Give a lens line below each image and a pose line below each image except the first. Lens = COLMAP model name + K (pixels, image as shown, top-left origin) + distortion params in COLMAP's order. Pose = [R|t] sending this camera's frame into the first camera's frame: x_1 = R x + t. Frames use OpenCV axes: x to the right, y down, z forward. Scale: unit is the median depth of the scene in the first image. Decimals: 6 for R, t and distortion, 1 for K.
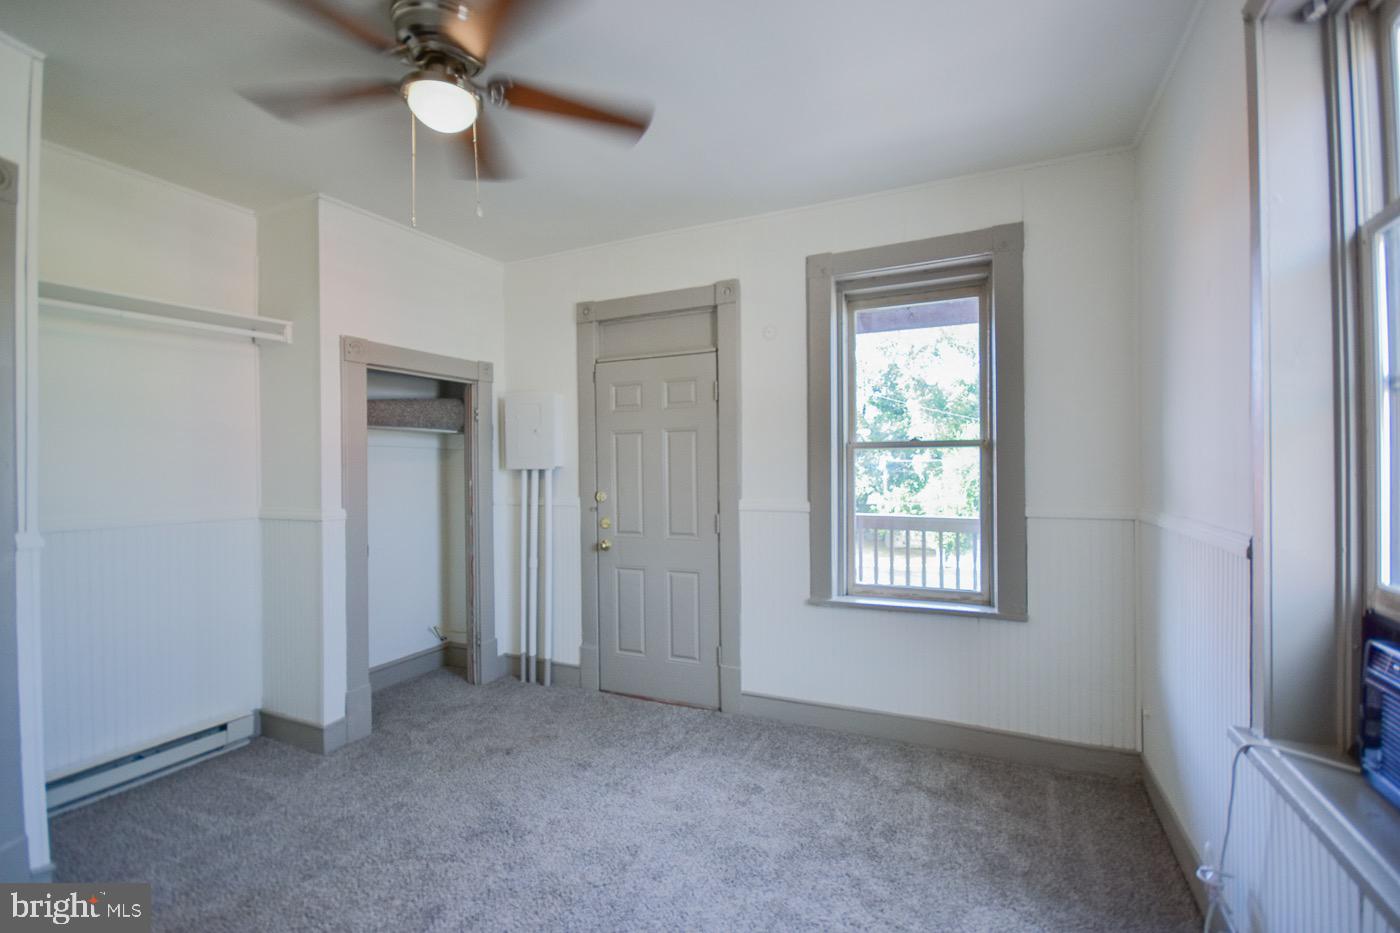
lens RADIAL K [[614.8, 0, 682.7], [0, 614.8, 470.2], [0, 0, 1]] dist [-0.000845, -0.000260]
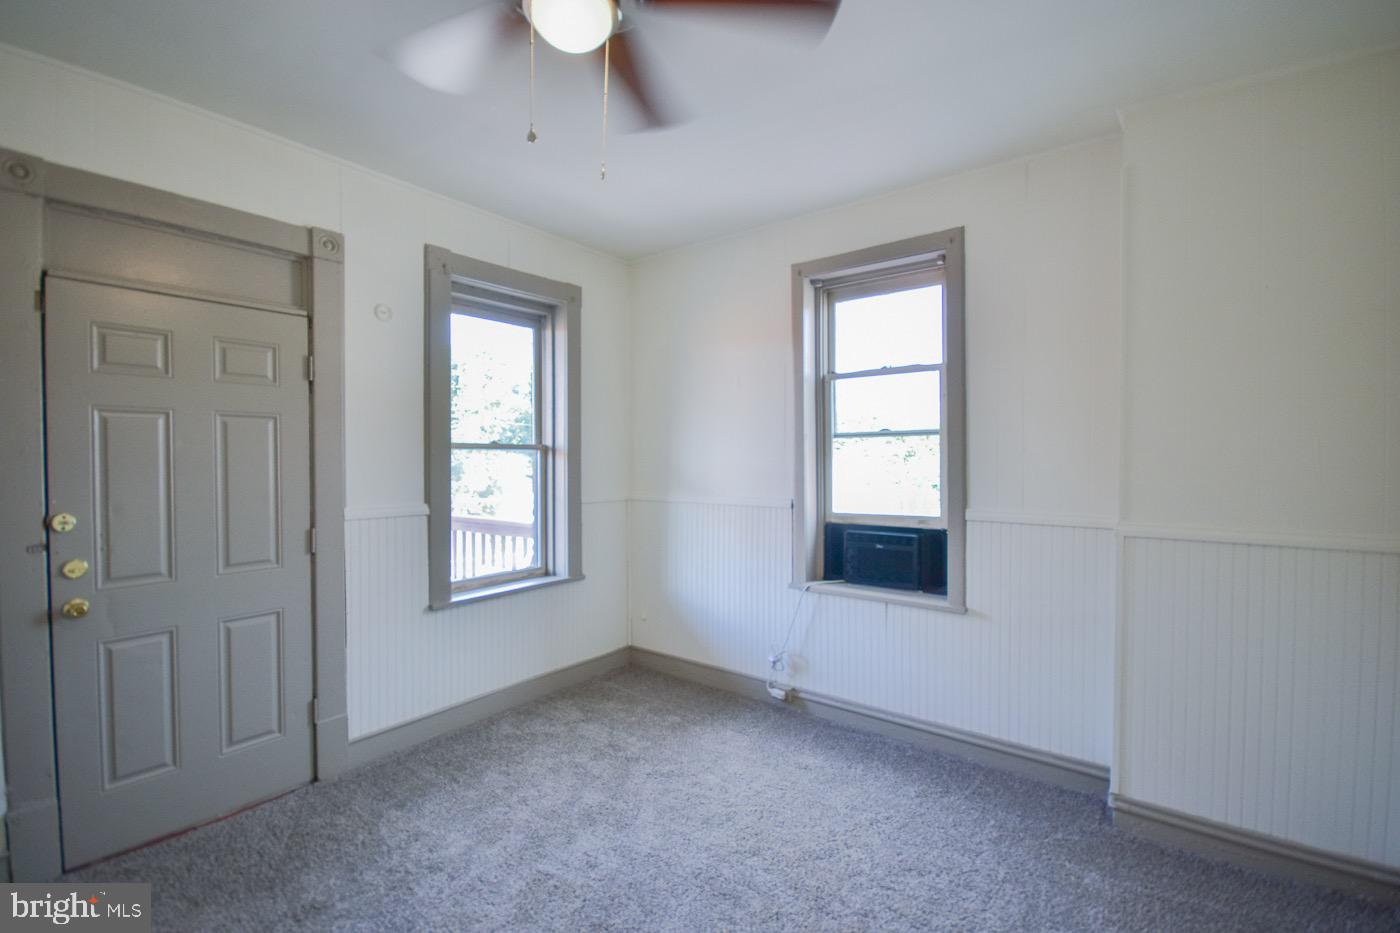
lens RADIAL K [[645.8, 0, 706.4], [0, 645.8, 467.0], [0, 0, 1]] dist [0.000535, -0.005327]
pose [[0.197484, -0.006687, 0.980283, -0.684154], [-0.000689, 0.999976, 0.006960, -0.012727], [-0.980306, -0.002050, 0.197474, 0.380824]]
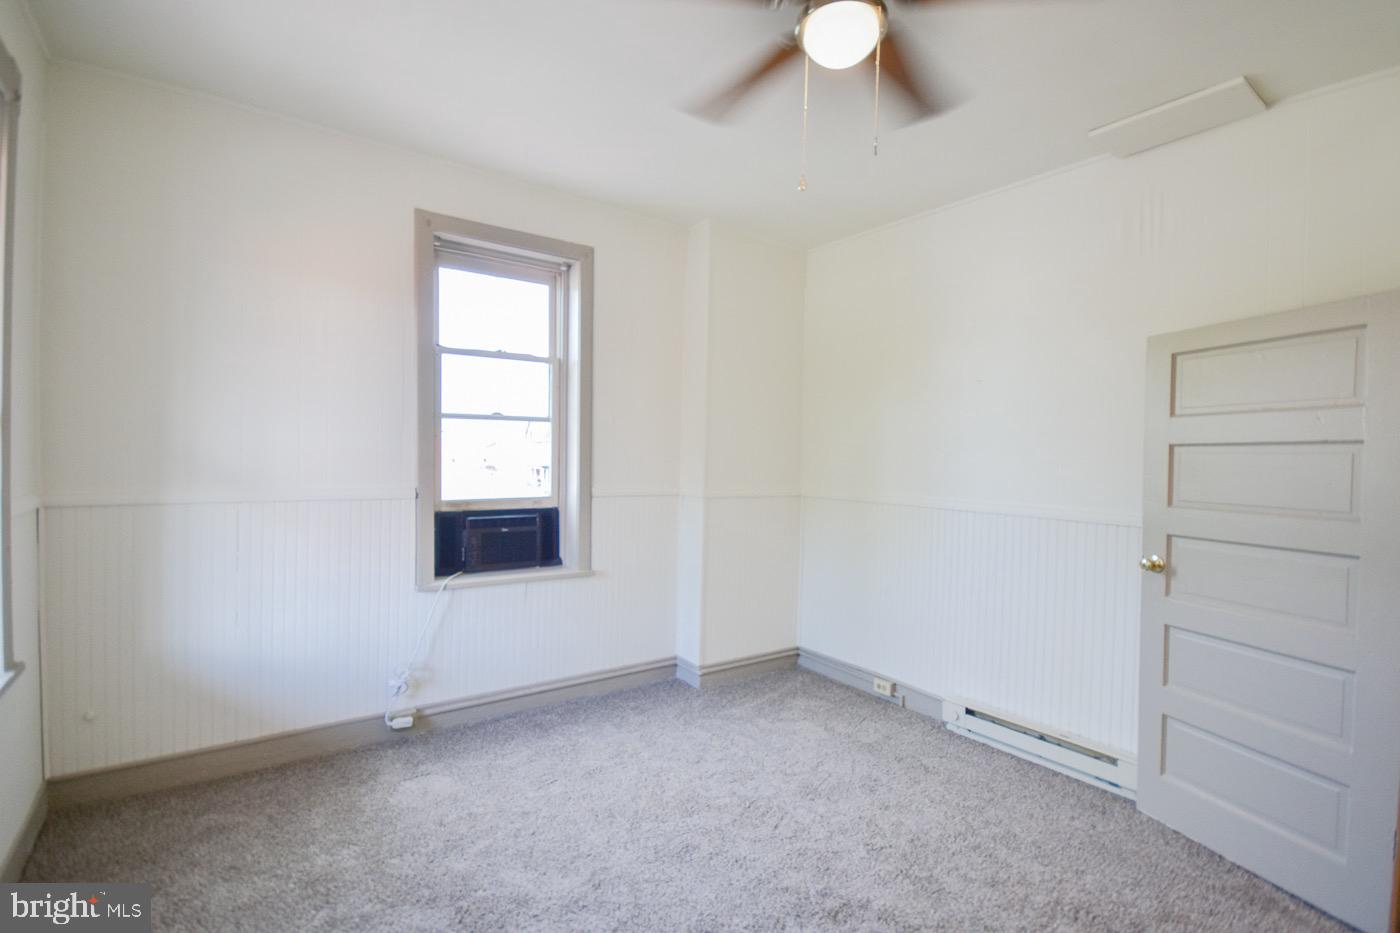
lens RADIAL K [[645.8, 0, 706.4], [0, 645.8, 467.0], [0, 0, 1]] dist [0.000535, -0.005327]
pose [[-0.897441, -0.023902, 0.440487, -0.363709], [-0.017991, 0.999683, 0.017591, -0.003763], [-0.440768, 0.007862, -0.897587, 1.101281]]
